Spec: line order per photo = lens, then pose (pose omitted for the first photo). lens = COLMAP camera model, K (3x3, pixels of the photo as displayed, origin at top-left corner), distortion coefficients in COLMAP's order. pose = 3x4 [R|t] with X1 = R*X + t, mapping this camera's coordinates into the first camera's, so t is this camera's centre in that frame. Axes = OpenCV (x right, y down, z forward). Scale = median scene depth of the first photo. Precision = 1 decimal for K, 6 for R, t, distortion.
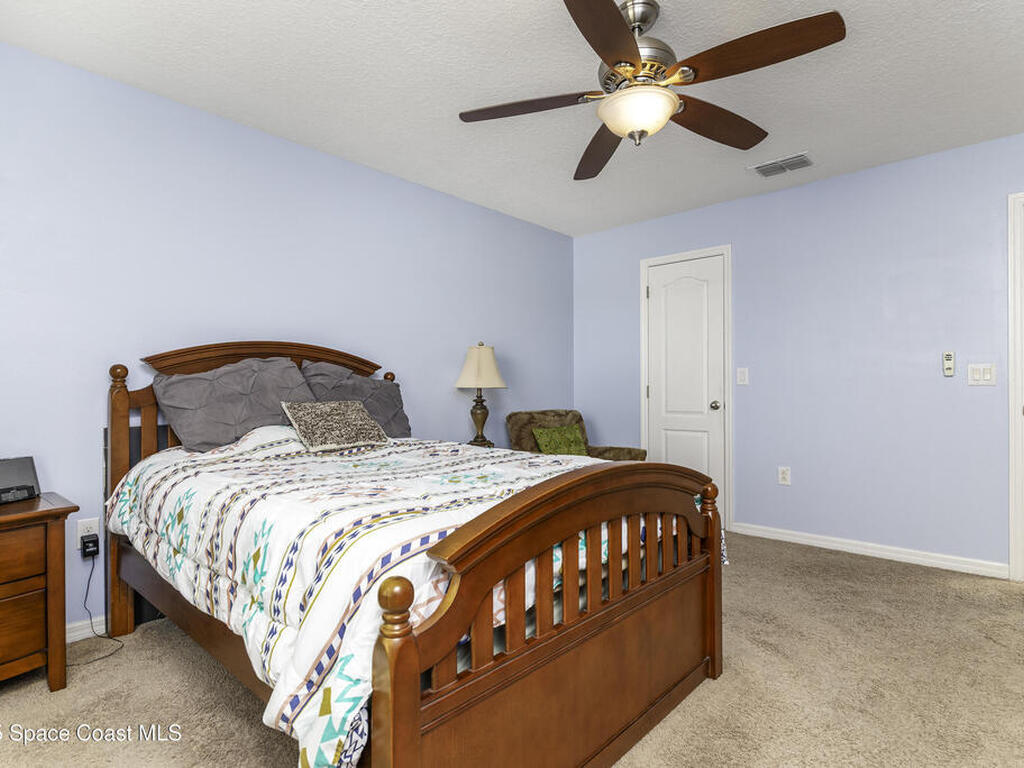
lens RADIAL K [[548.1, 0, 511.9], [0, 548.1, 391.0], [0, 0, 1]] dist [0.019596, -0.000267]
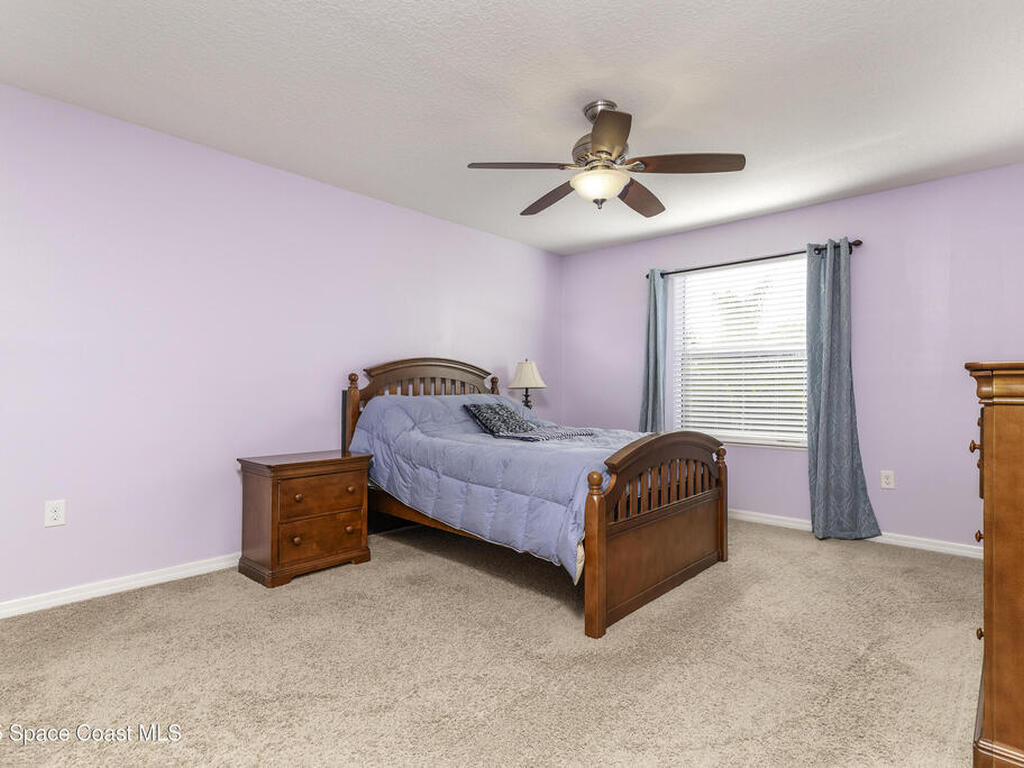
lens RADIAL K [[548.1, 0, 511.9], [0, 548.1, 391.0], [0, 0, 1]] dist [0.019596, -0.000267]
pose [[0.999999, -0.001012, 0.000490, -0.279166], [0.001008, 0.999967, 0.008071, -0.014731], [-0.000498, -0.008071, 0.999967, -0.674846]]
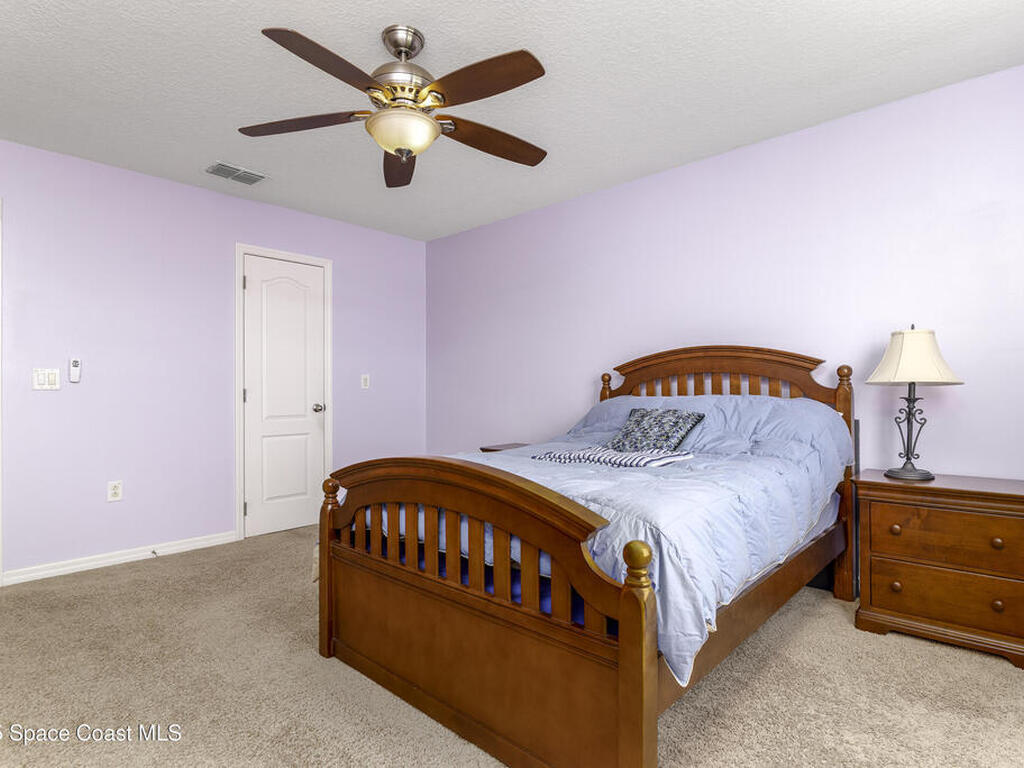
lens RADIAL K [[548.1, 0, 511.9], [0, 548.1, 391.0], [0, 0, 1]] dist [0.019596, -0.000267]
pose [[-0.001944, -0.001254, -0.999997, 0.958274], [0.009318, 0.999956, -0.001272, 0.000425], [0.999955, -0.009320, -0.001932, 0.832287]]
